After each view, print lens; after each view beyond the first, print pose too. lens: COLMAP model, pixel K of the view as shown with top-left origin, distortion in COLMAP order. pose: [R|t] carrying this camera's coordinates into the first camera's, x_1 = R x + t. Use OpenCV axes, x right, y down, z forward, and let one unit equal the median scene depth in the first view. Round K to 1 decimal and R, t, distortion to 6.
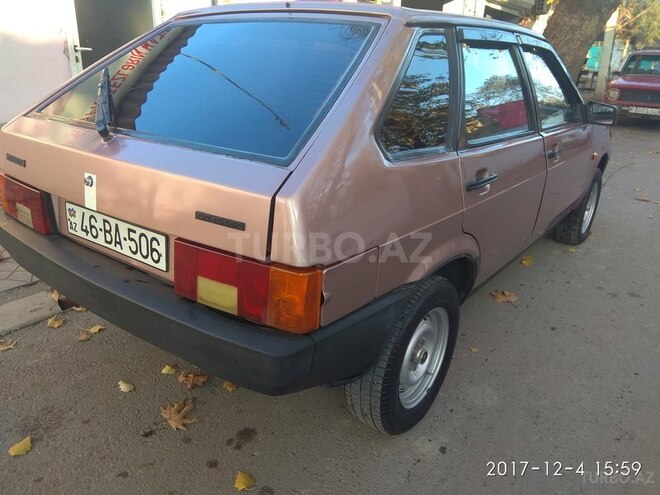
lens RADIAL K [[510.2, 0, 330.0], [0, 510.2, 247.5], [0, 0, 1]] dist [0.026753, -0.062048]
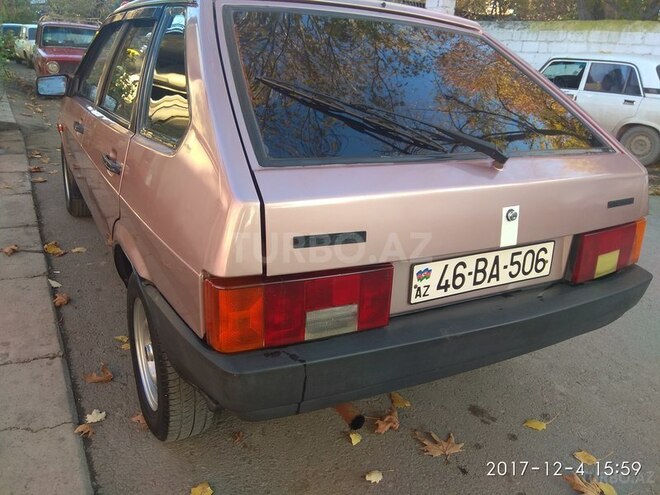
lens RADIAL K [[510.2, 0, 330.0], [0, 510.2, 247.5], [0, 0, 1]] dist [0.026753, -0.062048]
pose [[0.412225, -0.319206, 0.853334, -1.218597], [0.268707, 0.937549, 0.220902, -0.316309], [-0.870556, 0.138235, 0.472254, 0.771783]]
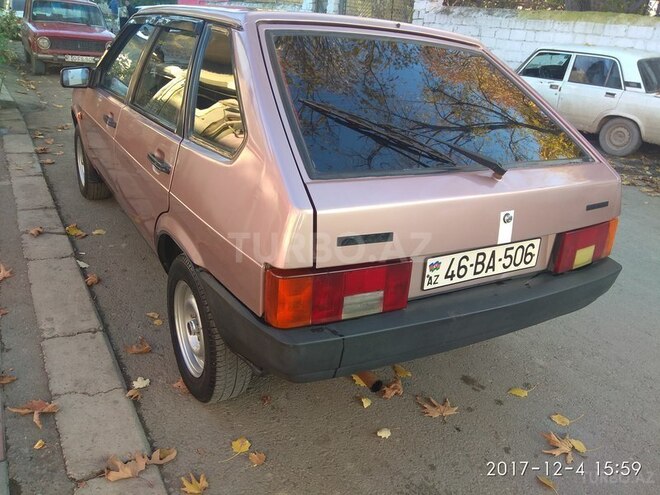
lens RADIAL K [[505.1, 0, 330.0], [0, 505.1, 247.5], [0, 0, 1]] dist [0.040828, -0.076712]
pose [[0.389395, -0.349485, 0.852192, -1.371631], [0.247114, 0.930938, 0.268865, -0.399852], [-0.887303, 0.105894, 0.448866, 0.768169]]
